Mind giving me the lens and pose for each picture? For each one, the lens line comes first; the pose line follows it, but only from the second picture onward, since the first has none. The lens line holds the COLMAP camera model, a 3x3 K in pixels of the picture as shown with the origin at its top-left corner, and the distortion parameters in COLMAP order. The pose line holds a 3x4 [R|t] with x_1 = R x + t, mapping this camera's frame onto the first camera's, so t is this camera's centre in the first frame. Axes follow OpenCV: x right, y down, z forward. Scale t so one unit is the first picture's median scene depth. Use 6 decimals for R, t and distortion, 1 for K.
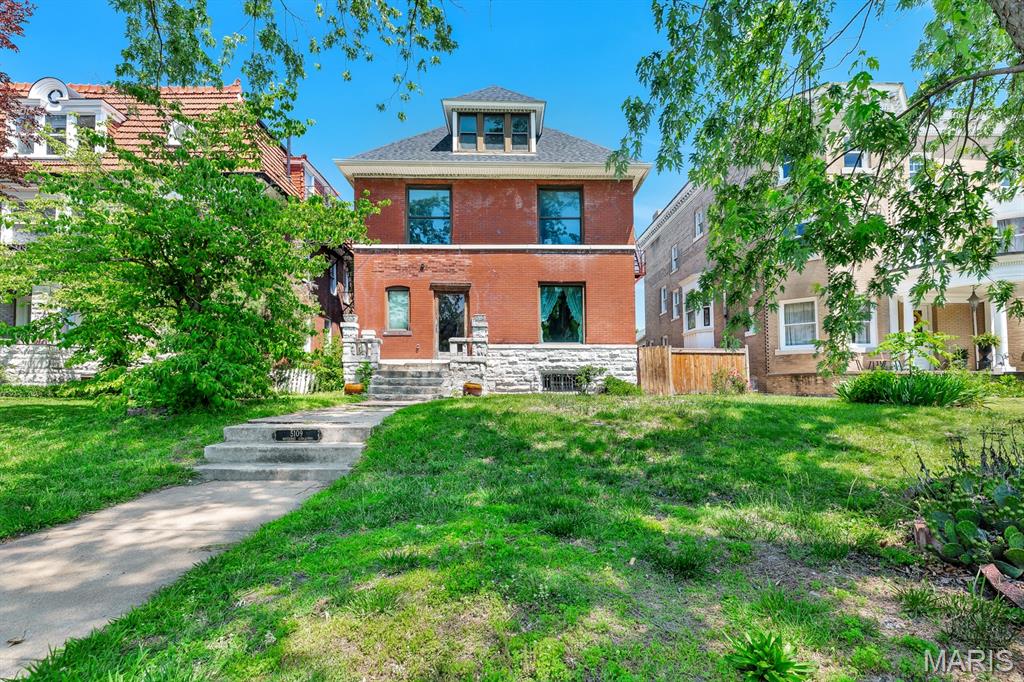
lens RADIAL K [[473.2, 0, 511.9], [0, 473.2, 288.5], [0, 0, 1]] dist [-0.000568, -0.000273]
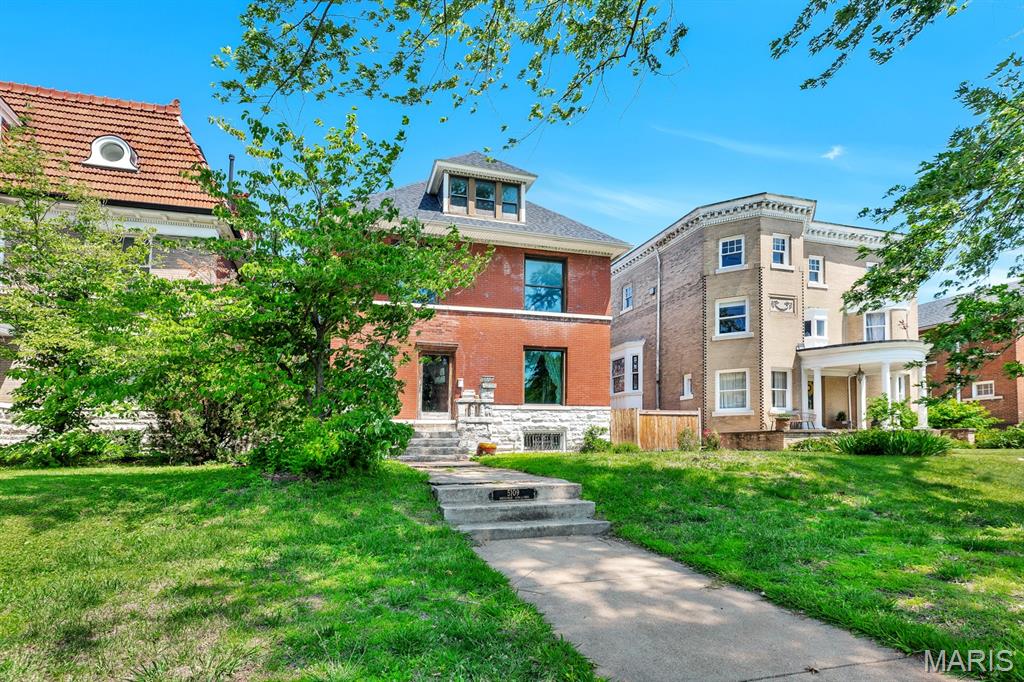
lens RADIAL K [[469.4, 0, 512.0], [0, 469.4, 341.0], [0, 0, 1]] dist [-0.000304, -0.000271]
pose [[0.965722, 0.044971, 0.255654, -0.240521], [-0.040708, 0.998930, -0.021943, -0.000426], [-0.256367, 0.010784, 0.966519, 0.002588]]
